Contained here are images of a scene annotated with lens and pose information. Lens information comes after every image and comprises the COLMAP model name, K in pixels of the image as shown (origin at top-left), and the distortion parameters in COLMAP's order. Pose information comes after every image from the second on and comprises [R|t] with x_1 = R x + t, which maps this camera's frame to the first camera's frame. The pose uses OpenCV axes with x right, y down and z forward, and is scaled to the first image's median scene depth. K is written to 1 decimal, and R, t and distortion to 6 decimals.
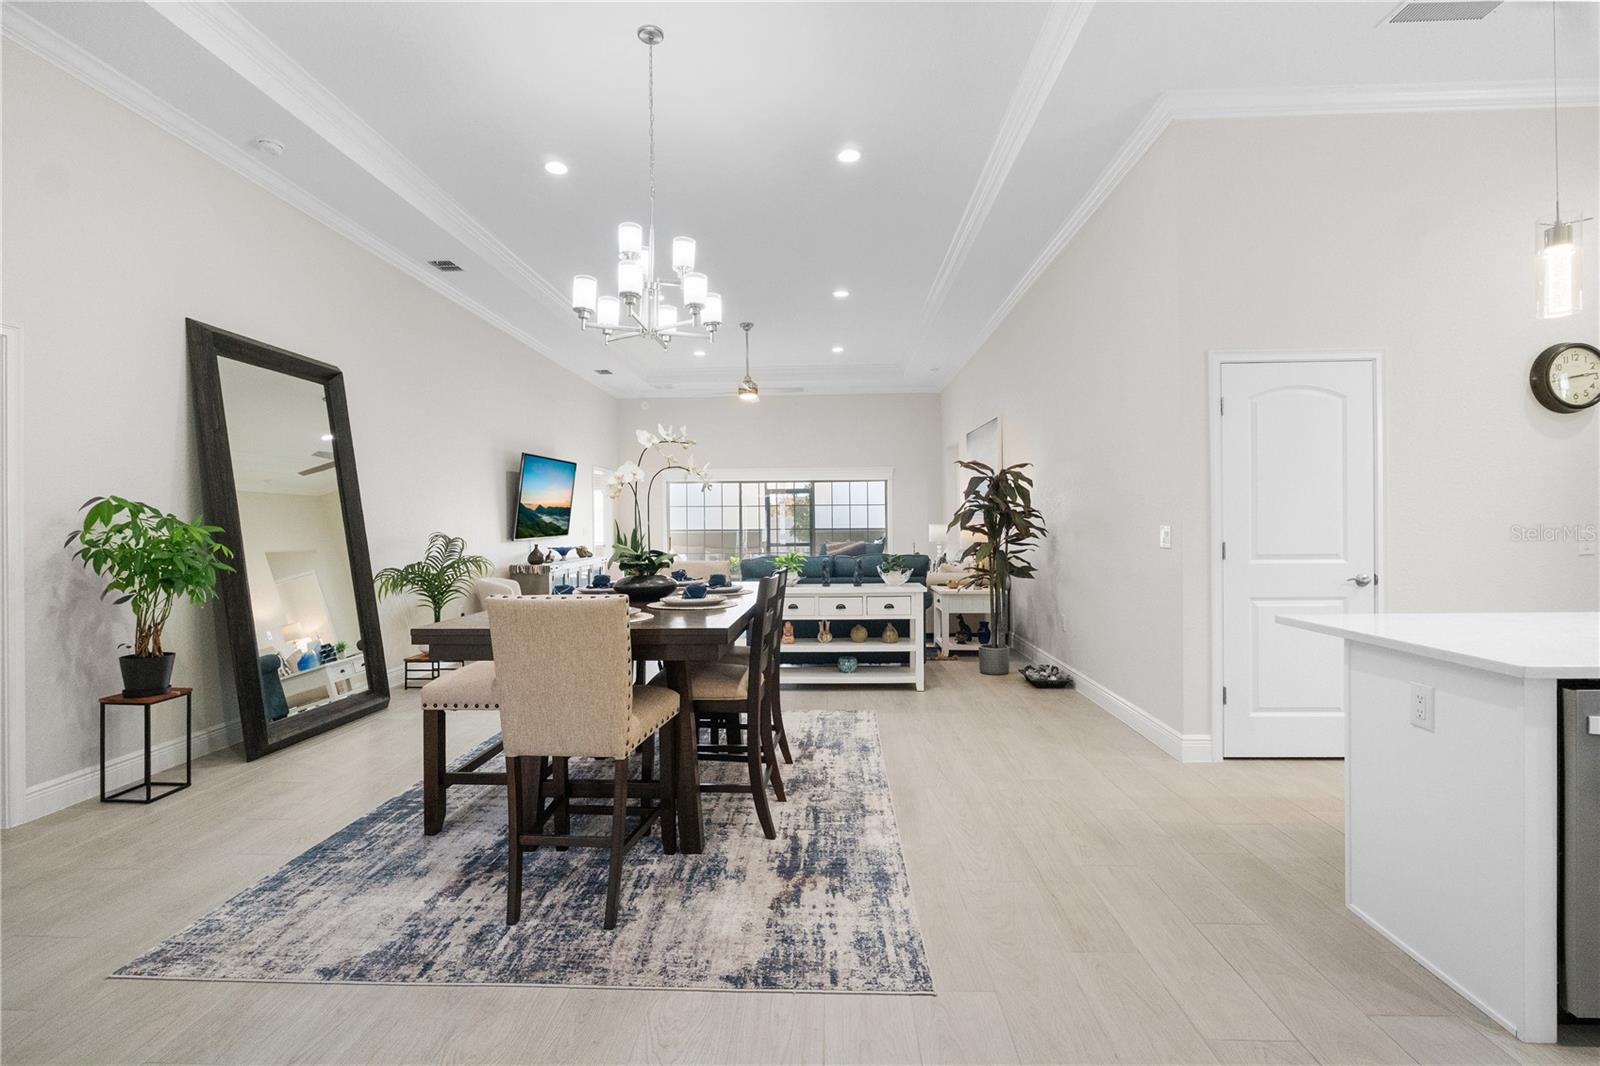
lens RADIAL K [[737.0, 0, 798.4], [0, 737.0, 527.7], [0, 0, 1]] dist [-0.006798, -0.000677]
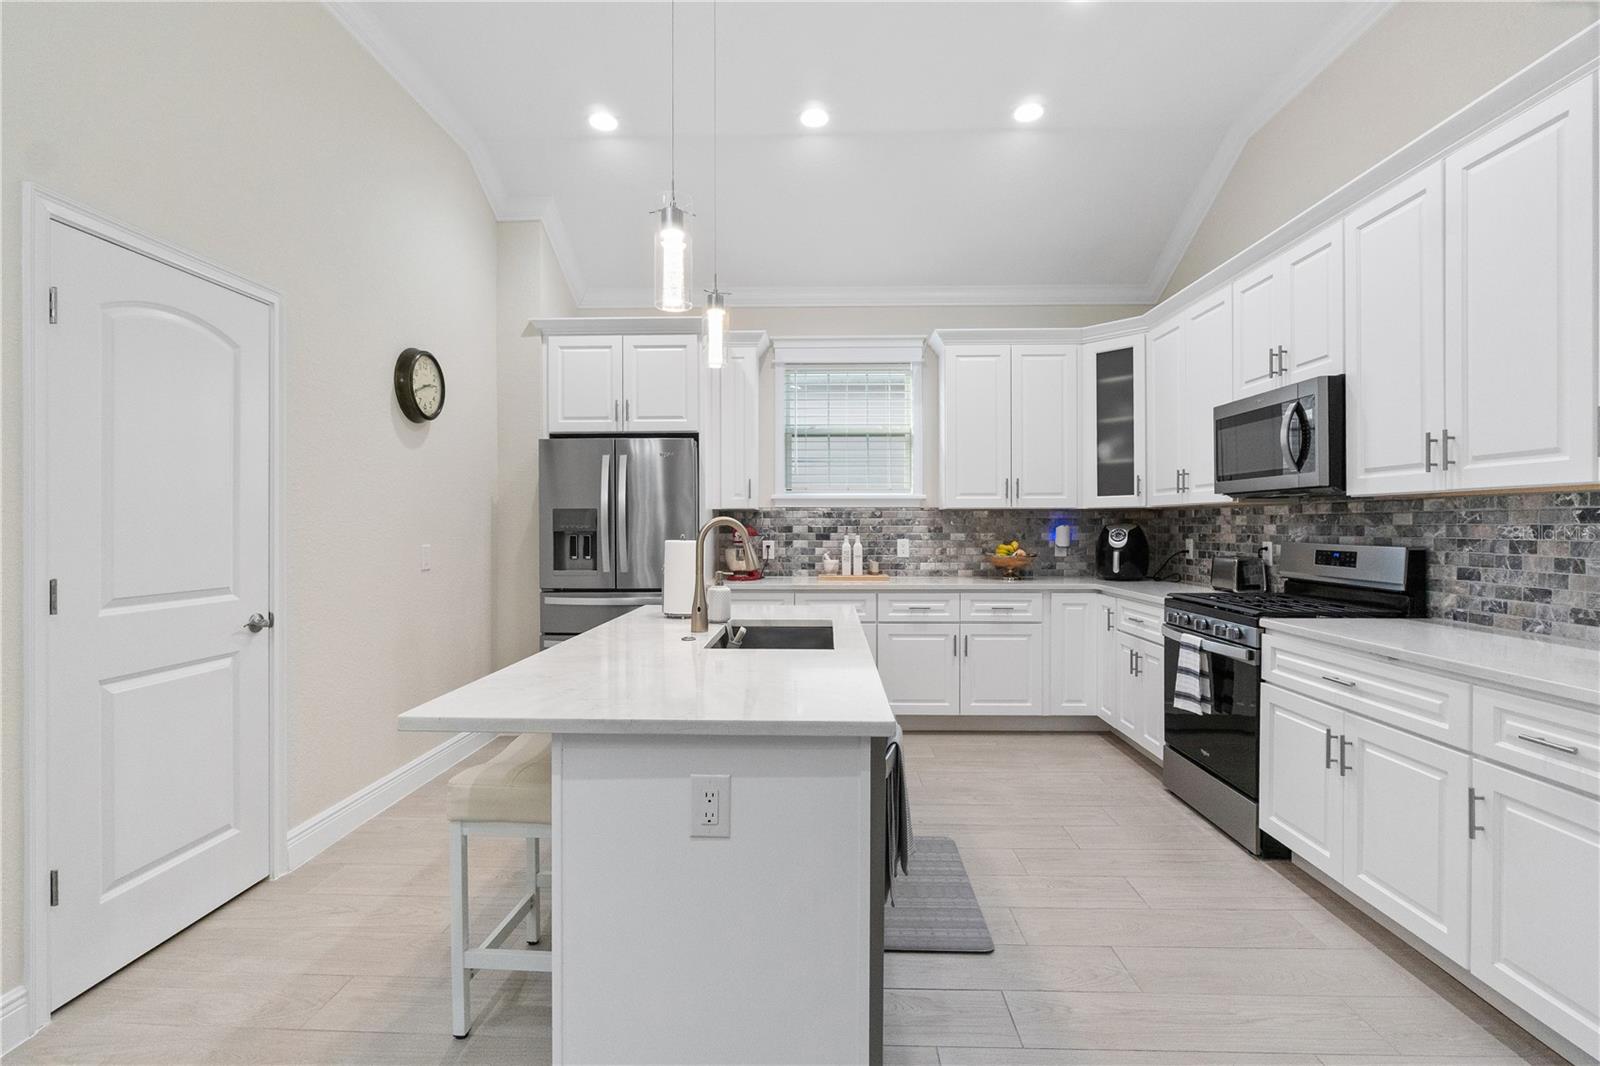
lens RADIAL K [[737.0, 0, 806.6], [0, 737.0, 531.7], [0, 0, 1]] dist [-0.006798, -0.000677]
pose [[-0.021808, 0.003037, 0.999758, 0.076839], [0.001735, 0.999994, -0.003000, -0.010138], [-0.999761, 0.001669, -0.021813, 0.506345]]
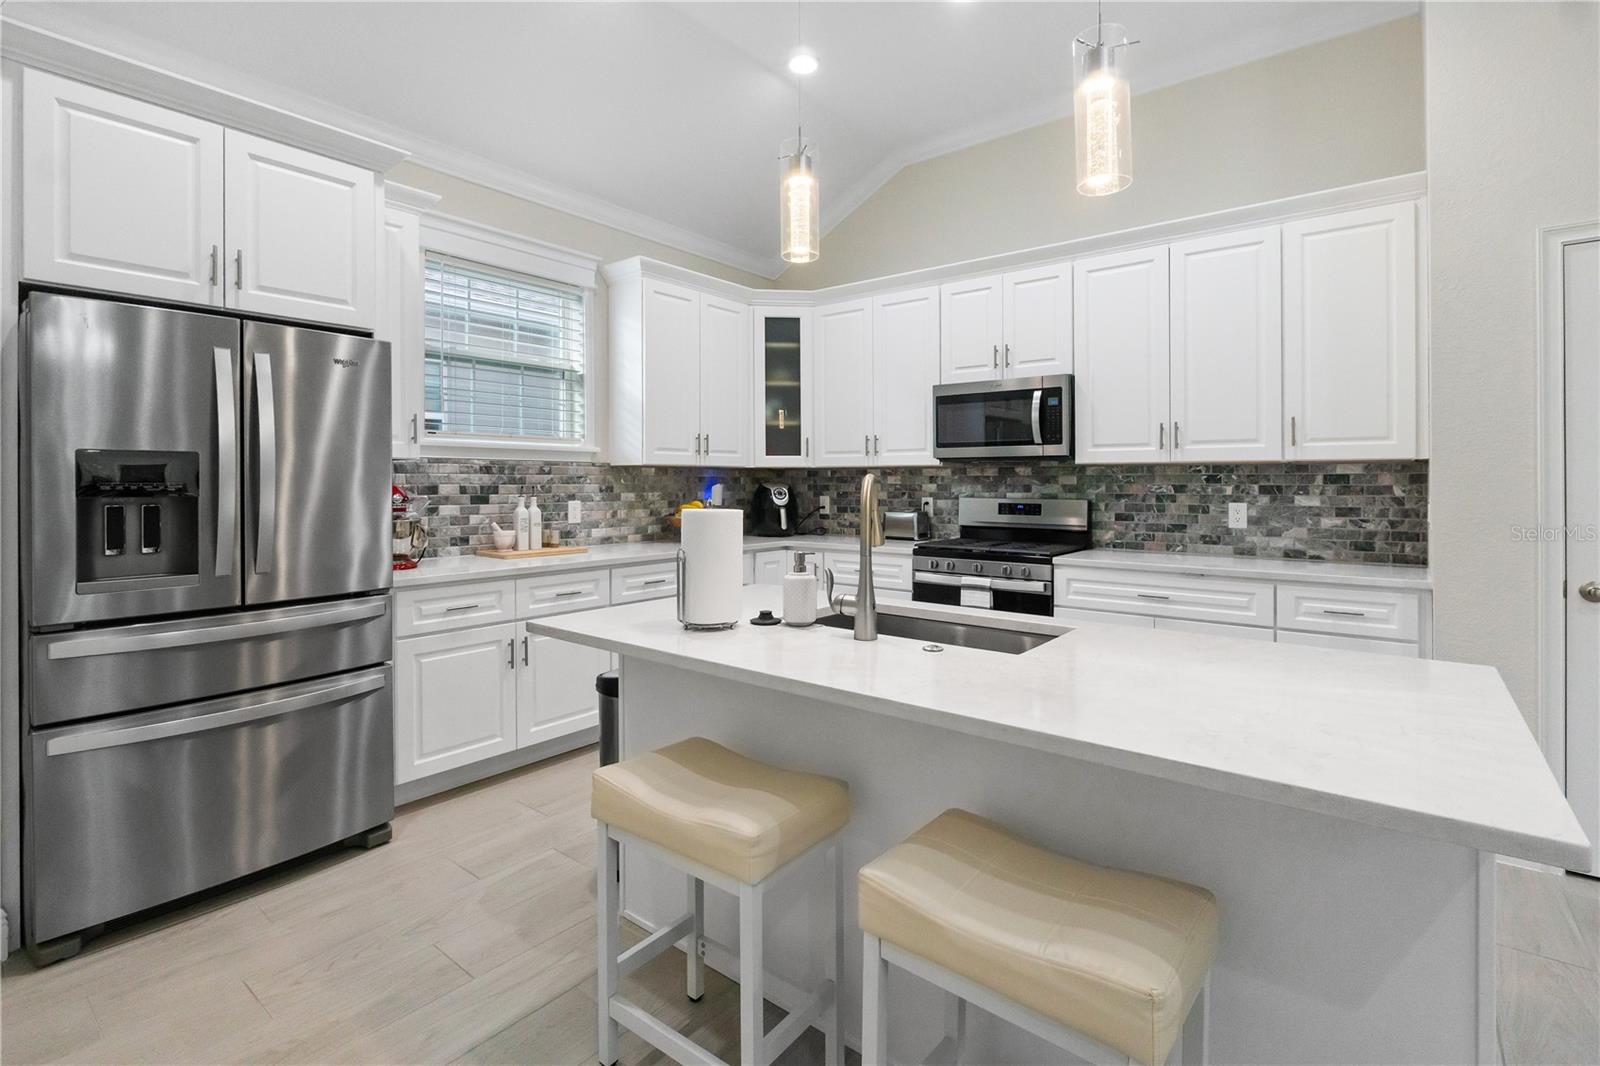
lens RADIAL K [[737.0, 0, 808.4], [0, 737.0, 483.0], [0, 0, 1]] dist [-0.006798, -0.000677]
pose [[-0.805241, 0.010731, 0.592850, 0.233878], [0.008944, 0.999942, -0.005951, -0.012824], [-0.592880, 0.000511, -0.805291, 0.685068]]
